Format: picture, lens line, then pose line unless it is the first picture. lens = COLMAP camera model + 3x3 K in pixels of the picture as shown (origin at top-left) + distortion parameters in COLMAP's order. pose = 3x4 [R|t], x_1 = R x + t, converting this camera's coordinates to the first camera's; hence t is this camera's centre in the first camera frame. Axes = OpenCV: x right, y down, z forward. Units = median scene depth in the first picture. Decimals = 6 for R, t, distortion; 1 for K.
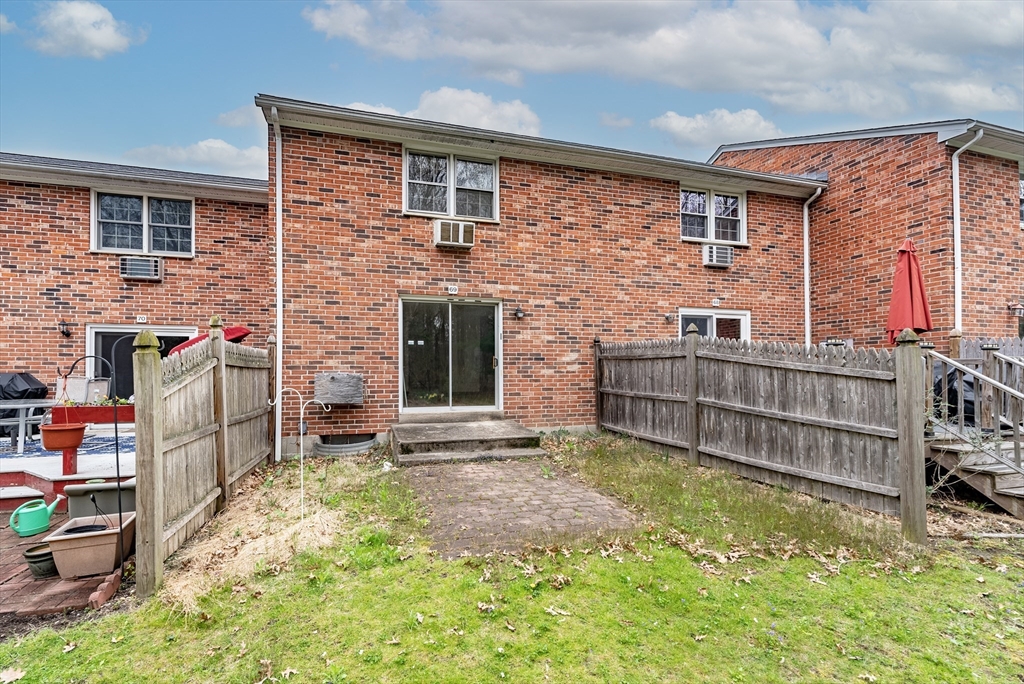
lens RADIAL K [[413.0, 0, 508.9], [0, 413.0, 347.9], [0, 0, 1]] dist [-0.000492, -0.000154]
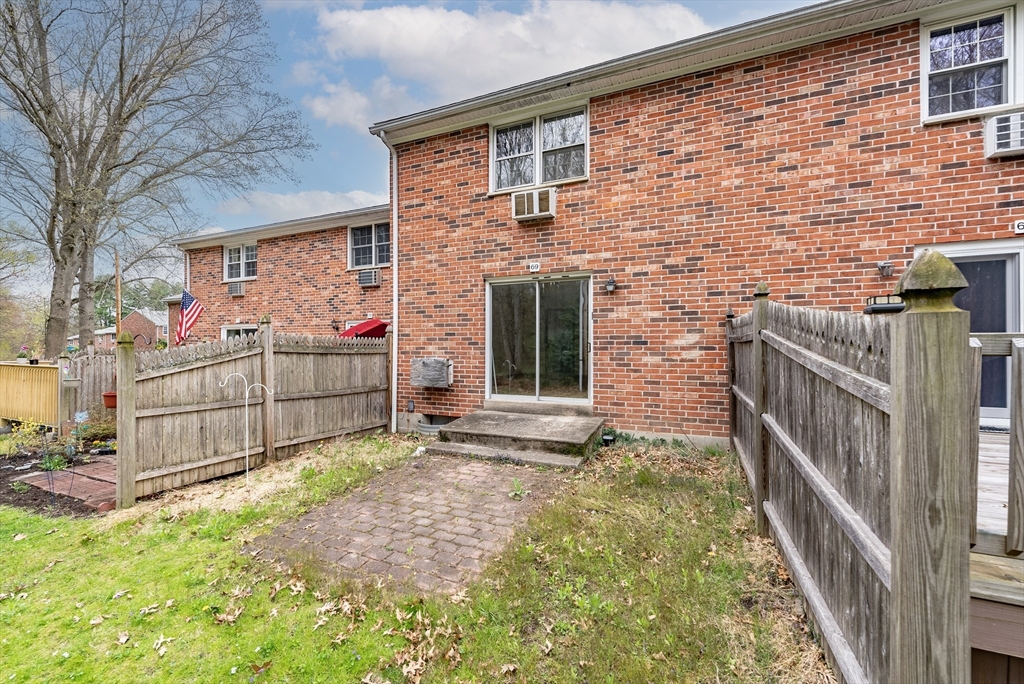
lens RADIAL K [[420.1, 0, 512.0], [0, 420.1, 335.0], [0, 0, 1]] dist [-0.001306, -0.000303]
pose [[0.777642, -0.020155, -0.628384, 0.393628], [0.029913, 0.999540, 0.004959, 0.001276], [0.627995, -0.022653, 0.777888, 0.248867]]
